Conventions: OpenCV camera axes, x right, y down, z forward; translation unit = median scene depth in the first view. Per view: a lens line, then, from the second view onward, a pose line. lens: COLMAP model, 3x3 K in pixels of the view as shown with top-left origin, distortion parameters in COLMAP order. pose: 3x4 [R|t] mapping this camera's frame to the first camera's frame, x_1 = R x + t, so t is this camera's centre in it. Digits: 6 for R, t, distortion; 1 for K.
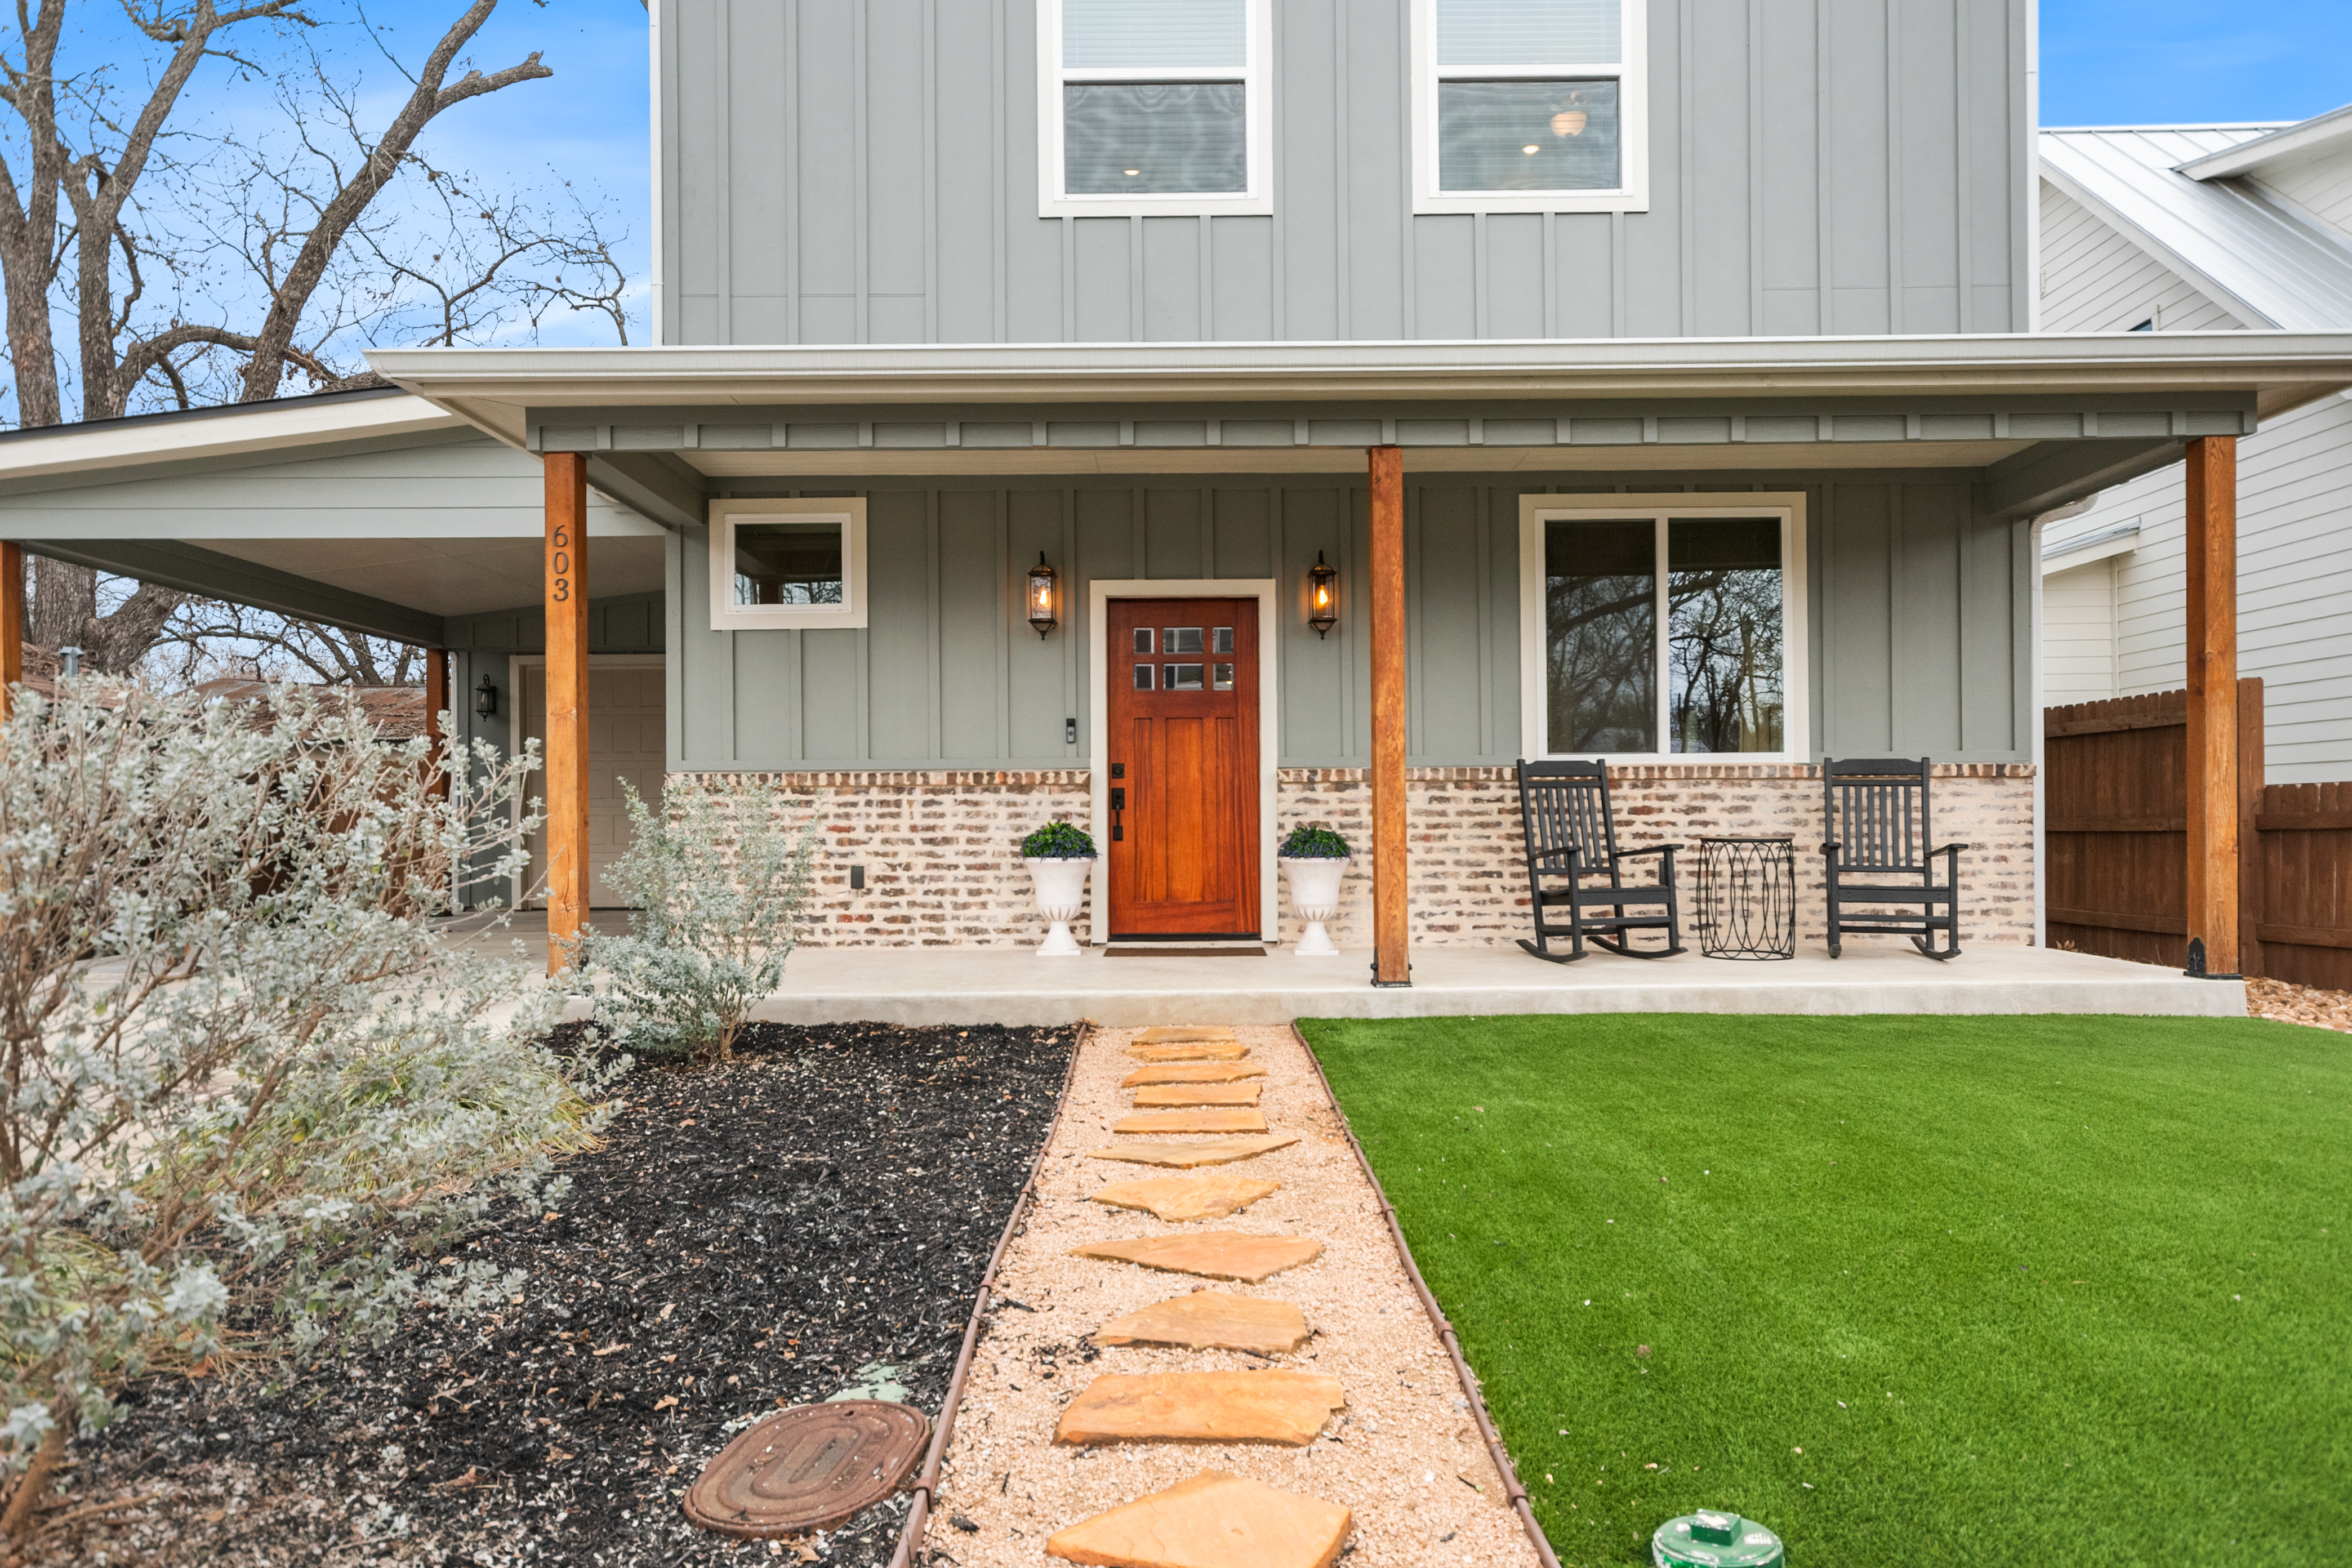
lens RADIAL K [[1517.0, 0, 1177.3], [0, 1517.0, 816.6], [0, 0, 1]] dist [0.009764, -0.001572]
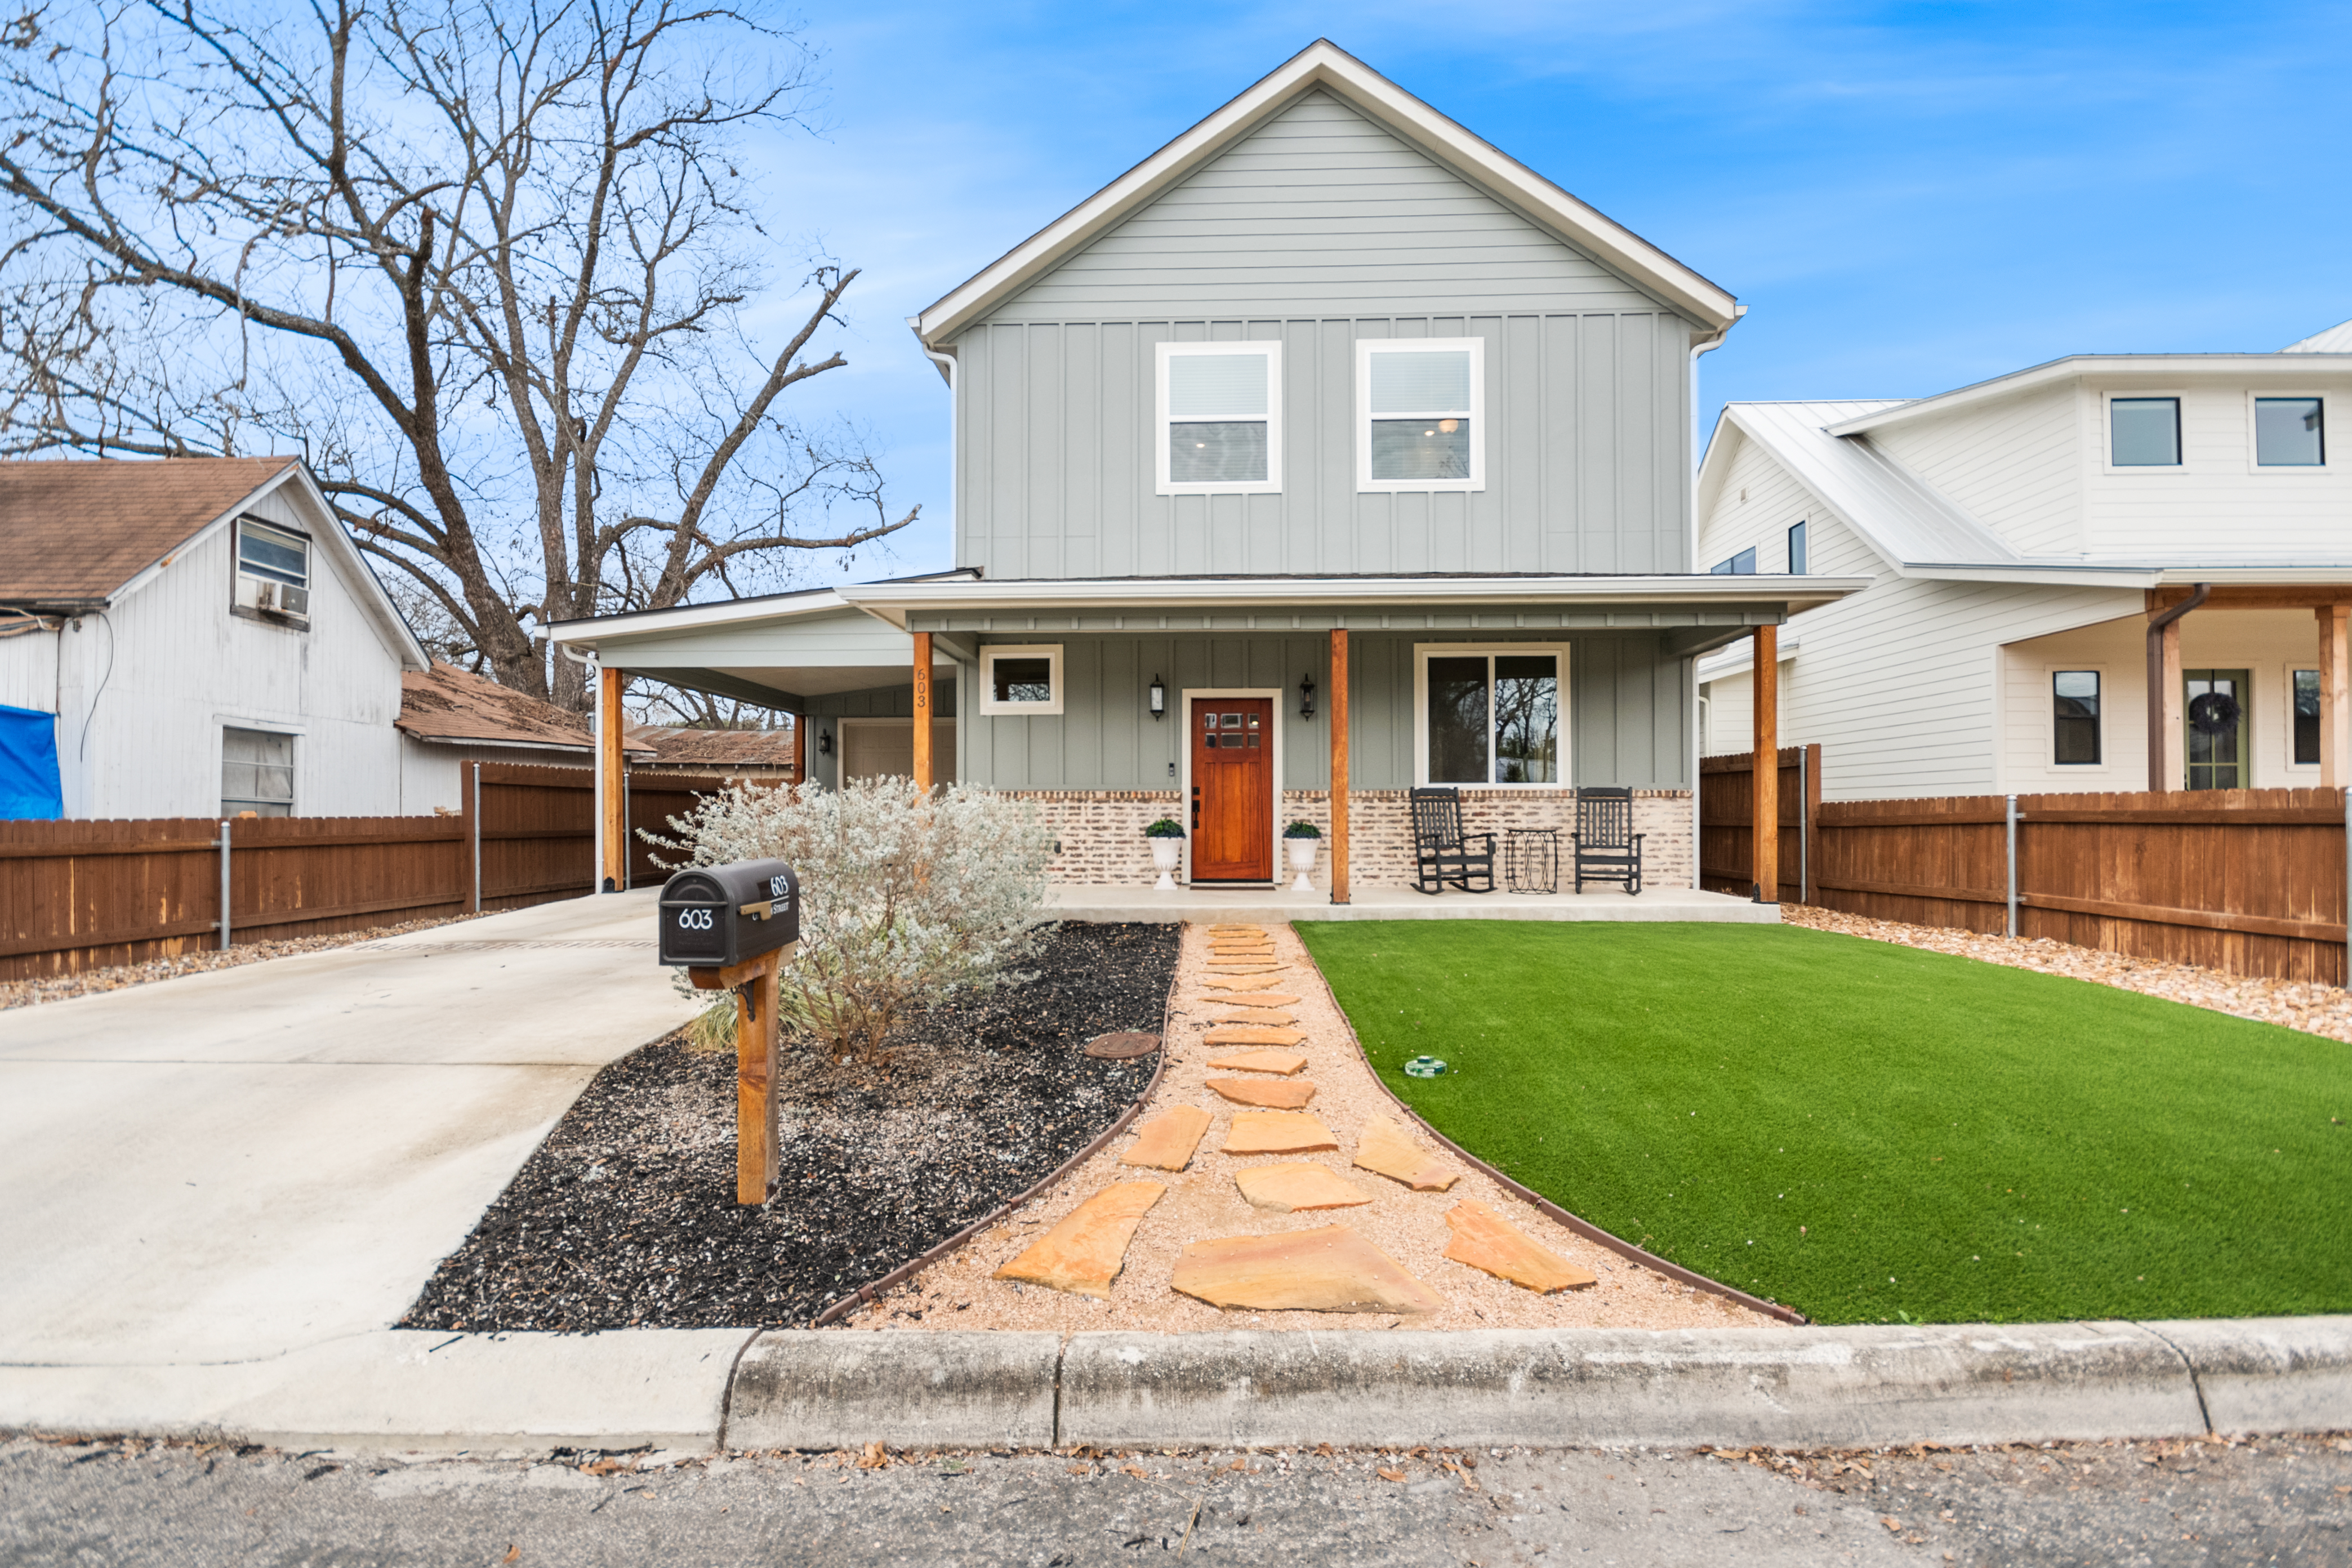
lens RADIAL K [[1051.5, 0, 1186.5], [0, 1051.5, 807.7], [0, 0, 1]] dist [0.009063, -0.006840]
pose [[0.999697, 0.005767, -0.023912, -0.020623], [-0.005767, 0.999983, 0.000063, -0.009832], [0.023912, 0.000075, 0.999714, -0.293012]]
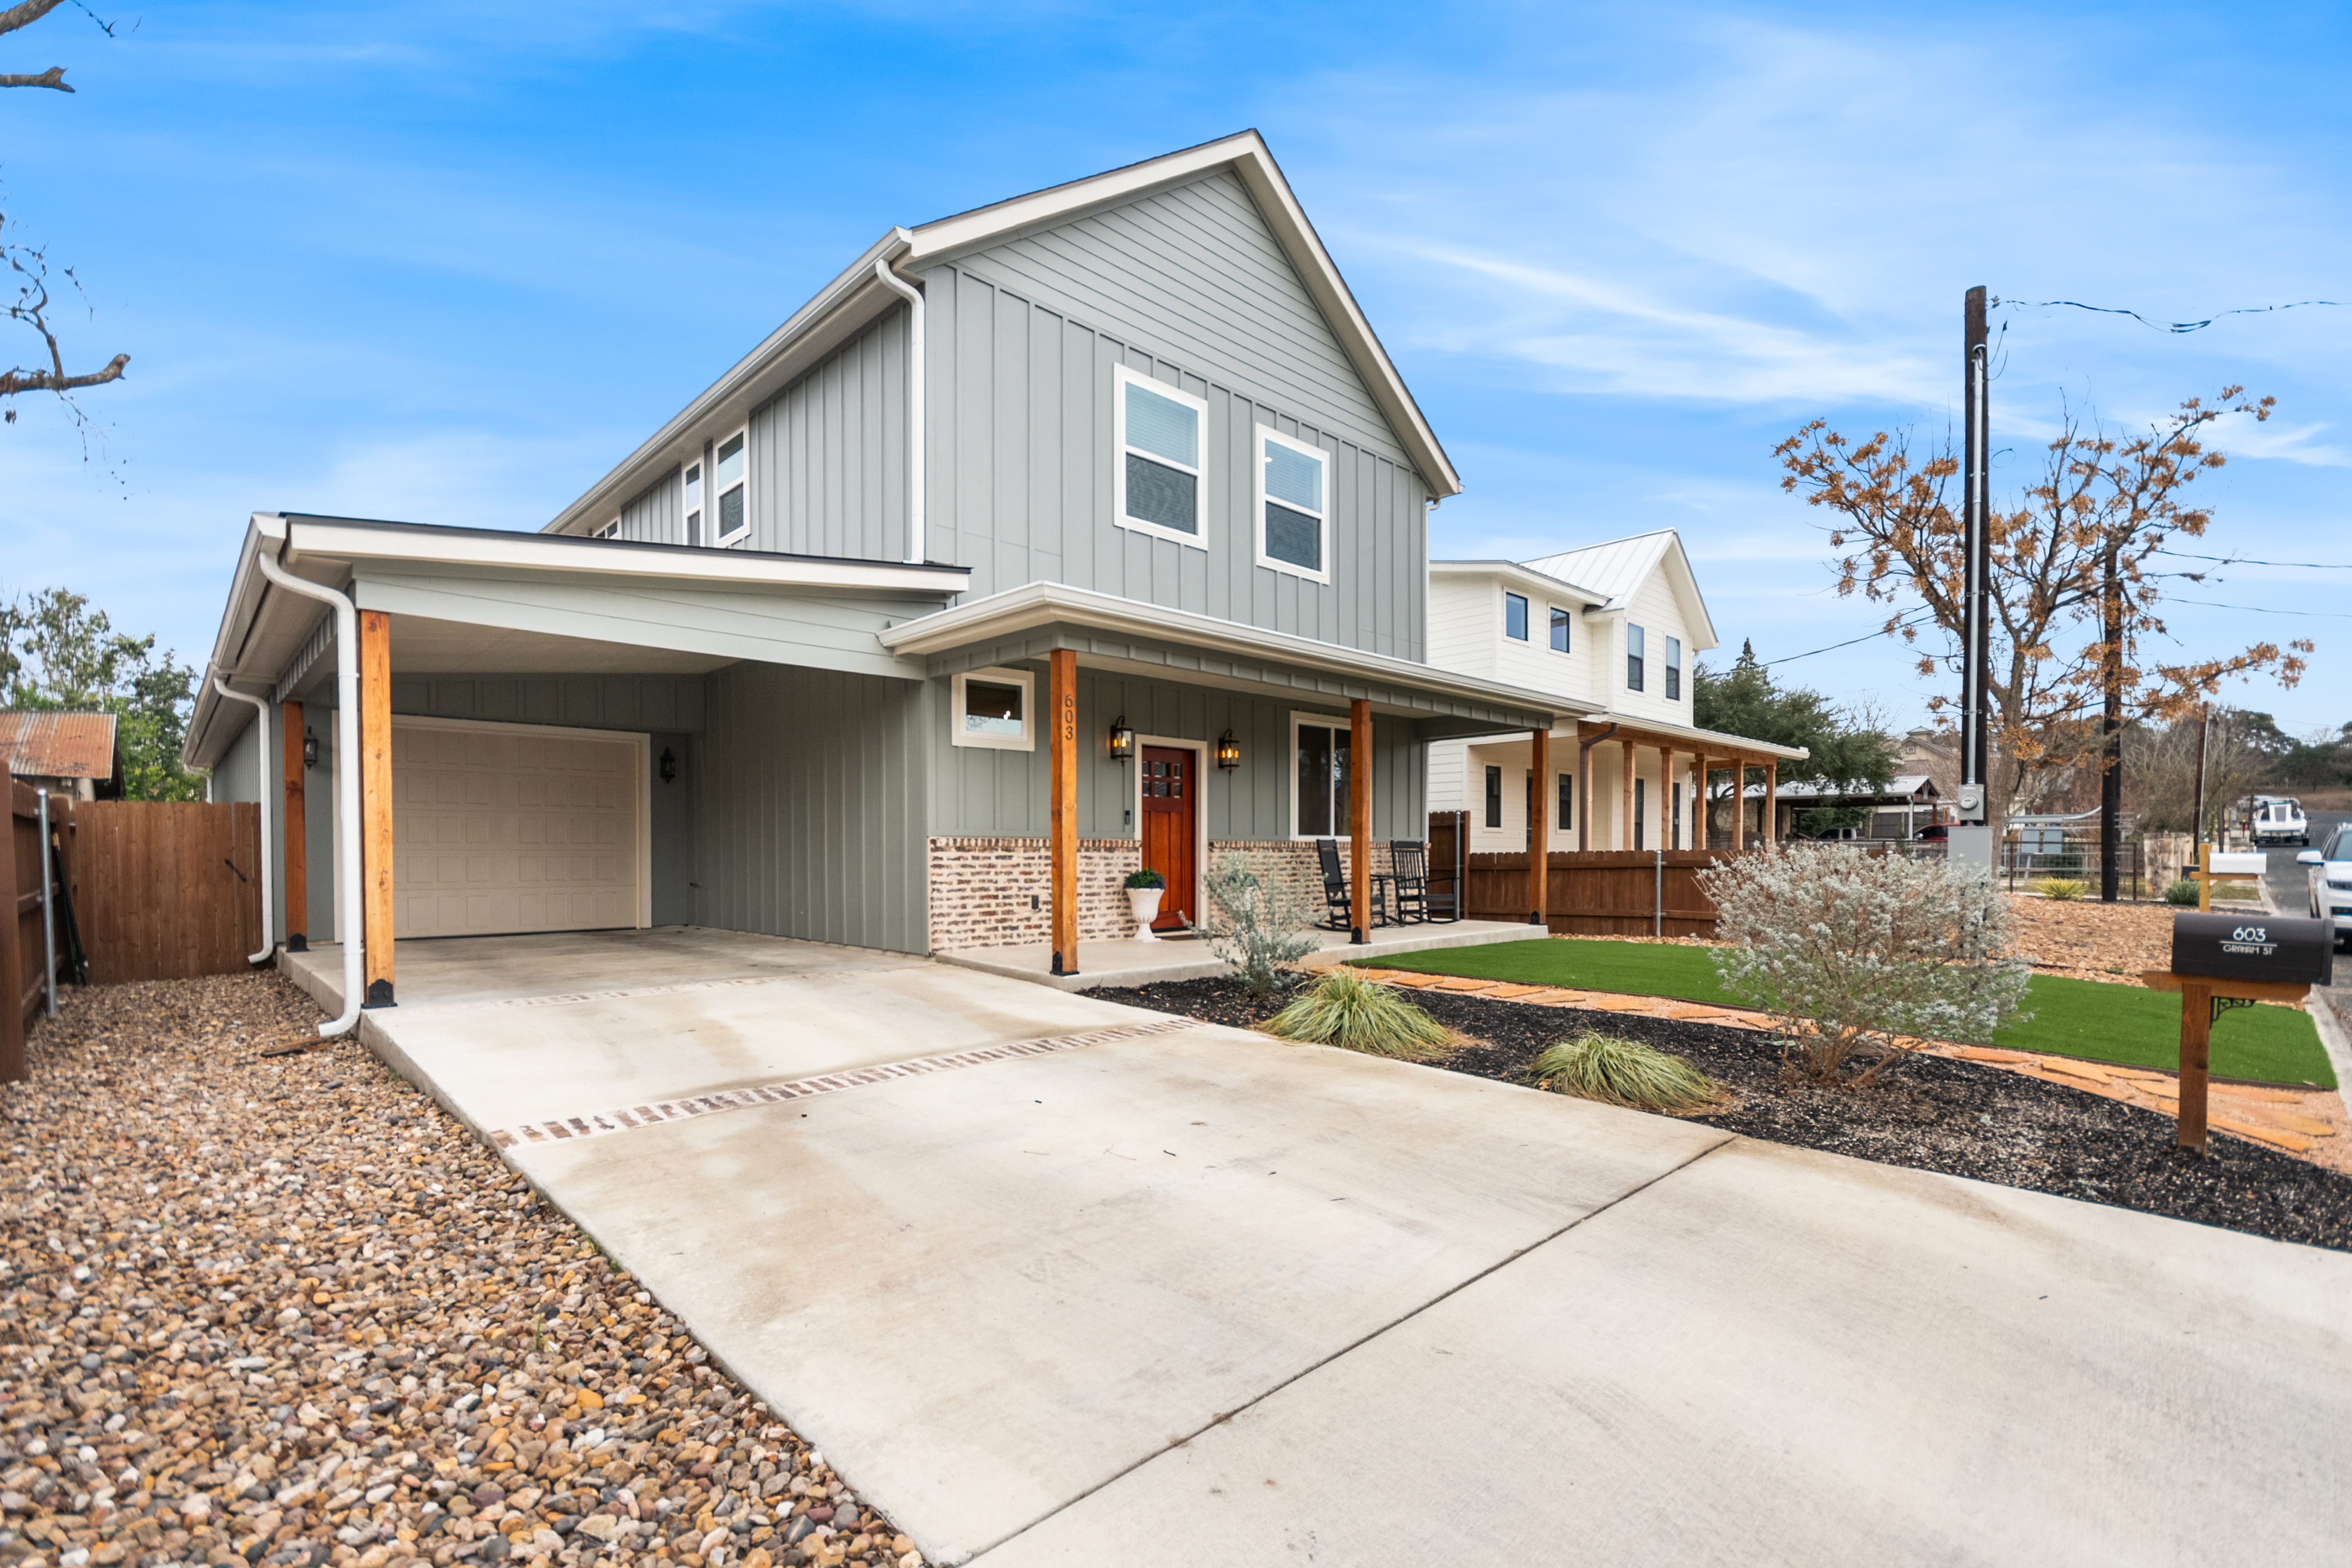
lens RADIAL K [[1051.5, 0, 1213.6], [0, 1051.5, 868.1], [0, 0, 1]] dist [0.009063, -0.006840]
pose [[0.708124, -0.002321, 0.706084, -0.873347], [-0.009721, 0.999868, 0.013036, -0.013786], [-0.706021, -0.016095, 0.708008, 0.049148]]
